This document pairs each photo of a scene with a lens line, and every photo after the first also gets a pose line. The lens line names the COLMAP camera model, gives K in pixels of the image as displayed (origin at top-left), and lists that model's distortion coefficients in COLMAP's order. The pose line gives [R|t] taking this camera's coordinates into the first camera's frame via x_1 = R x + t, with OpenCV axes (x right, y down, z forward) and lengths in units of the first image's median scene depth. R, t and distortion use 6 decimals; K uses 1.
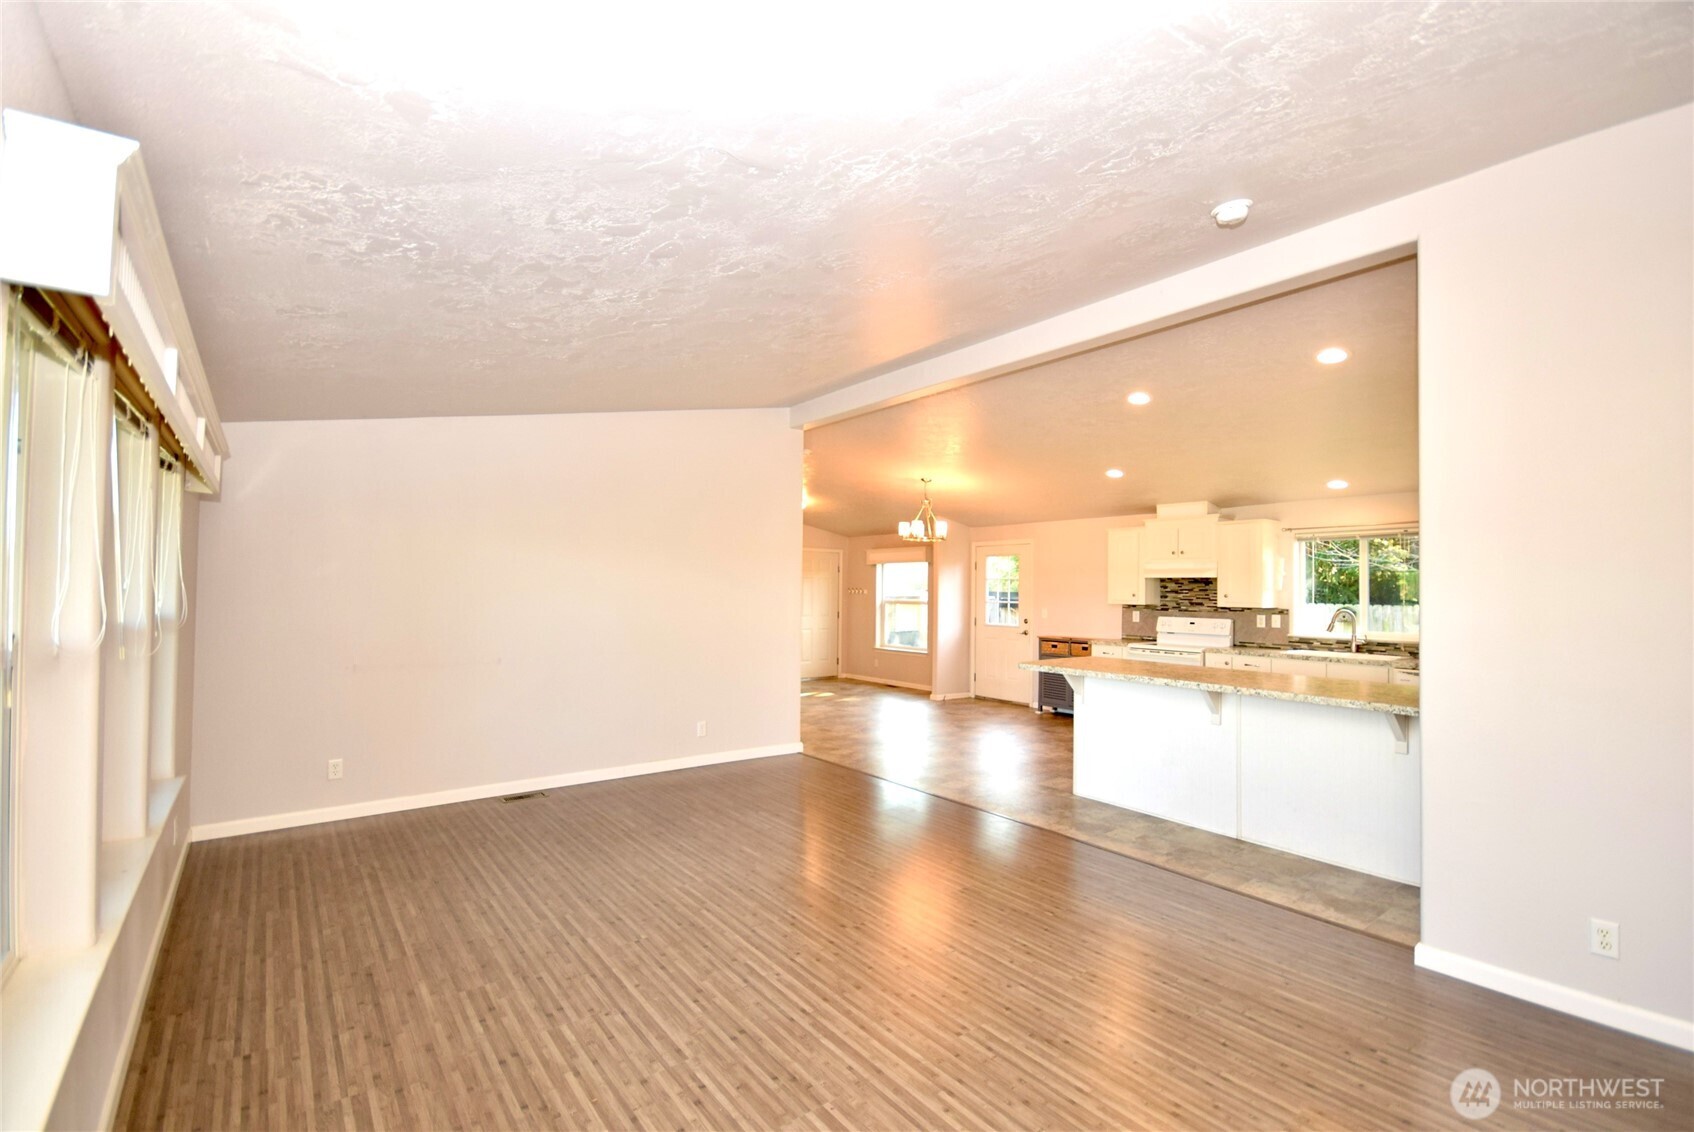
lens RADIAL K [[747.8, 0, 842.5], [0, 747.8, 575.2], [0, 0, 1]] dist [-0.000421, -0.002632]
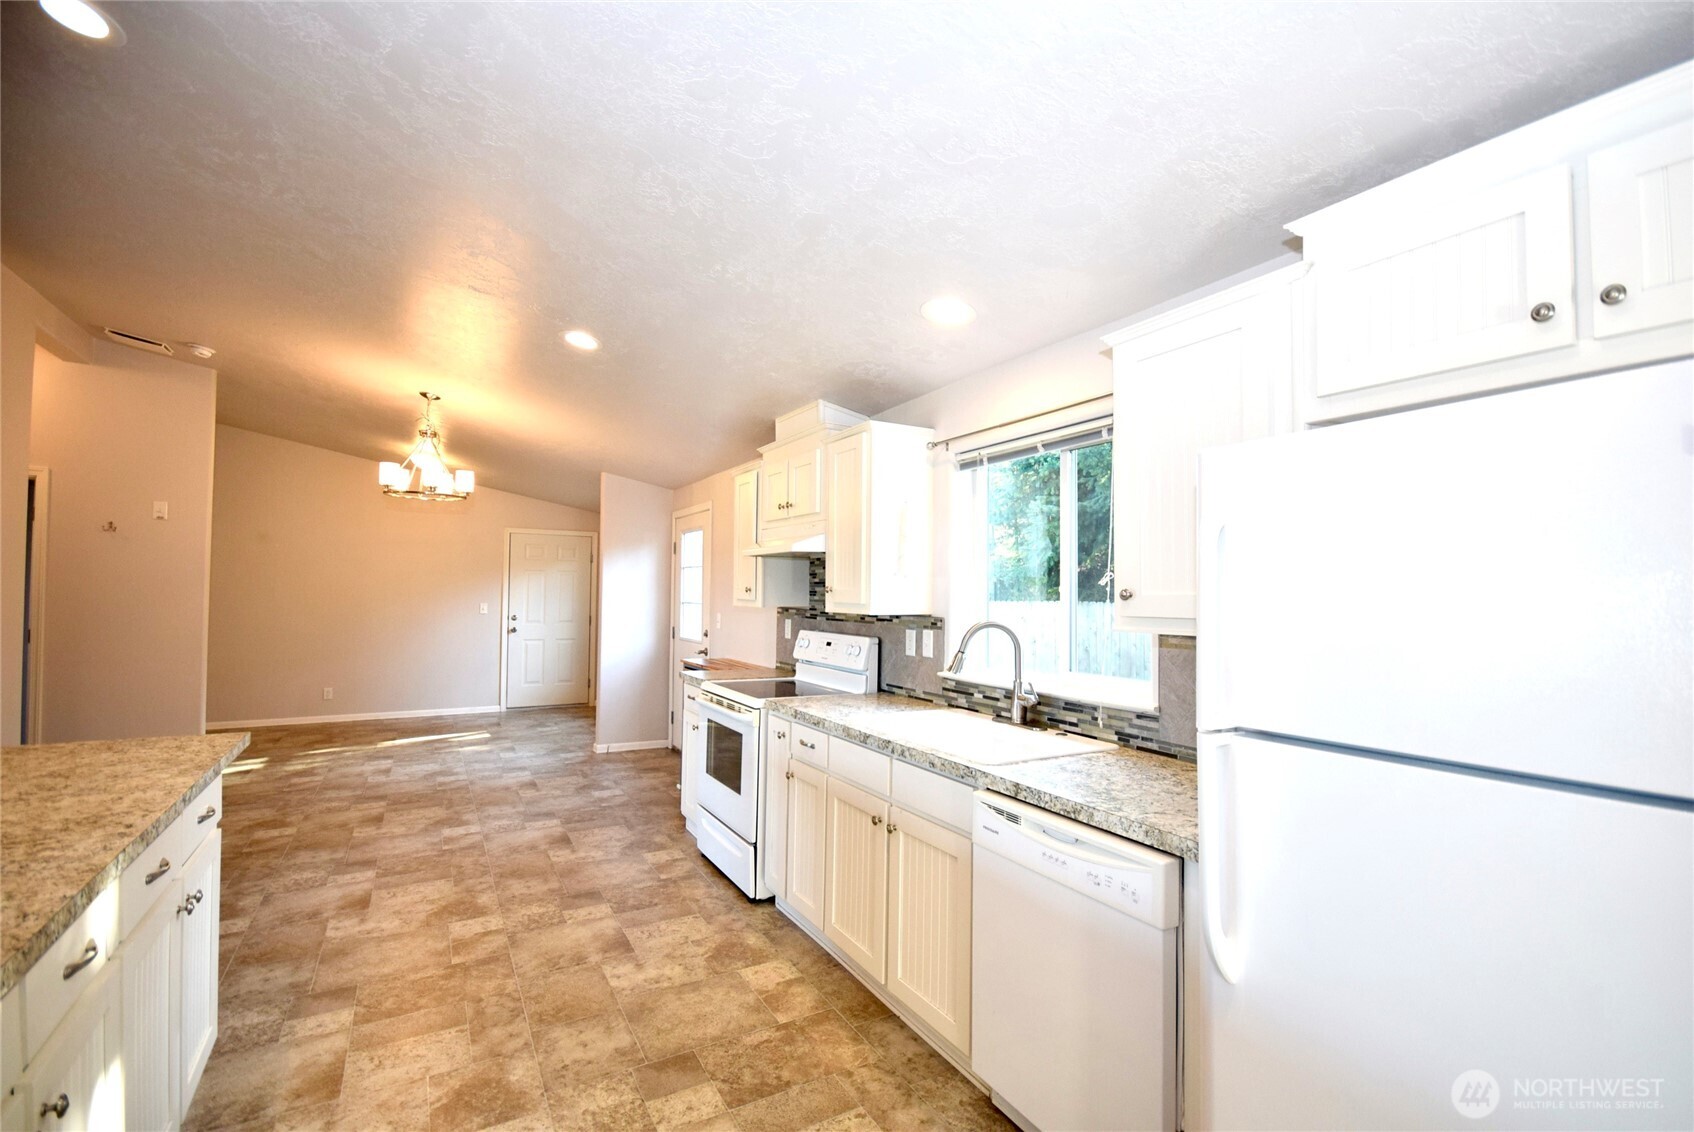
lens RADIAL K [[747.8, 0, 840.6], [0, 747.8, 572.7], [0, 0, 1]] dist [-0.000421, -0.002632]
pose [[0.989485, -0.003838, -0.144581, 0.572044], [0.002875, 0.999972, -0.006863, 0.019409], [0.144604, 0.006375, 0.989469, 0.507851]]
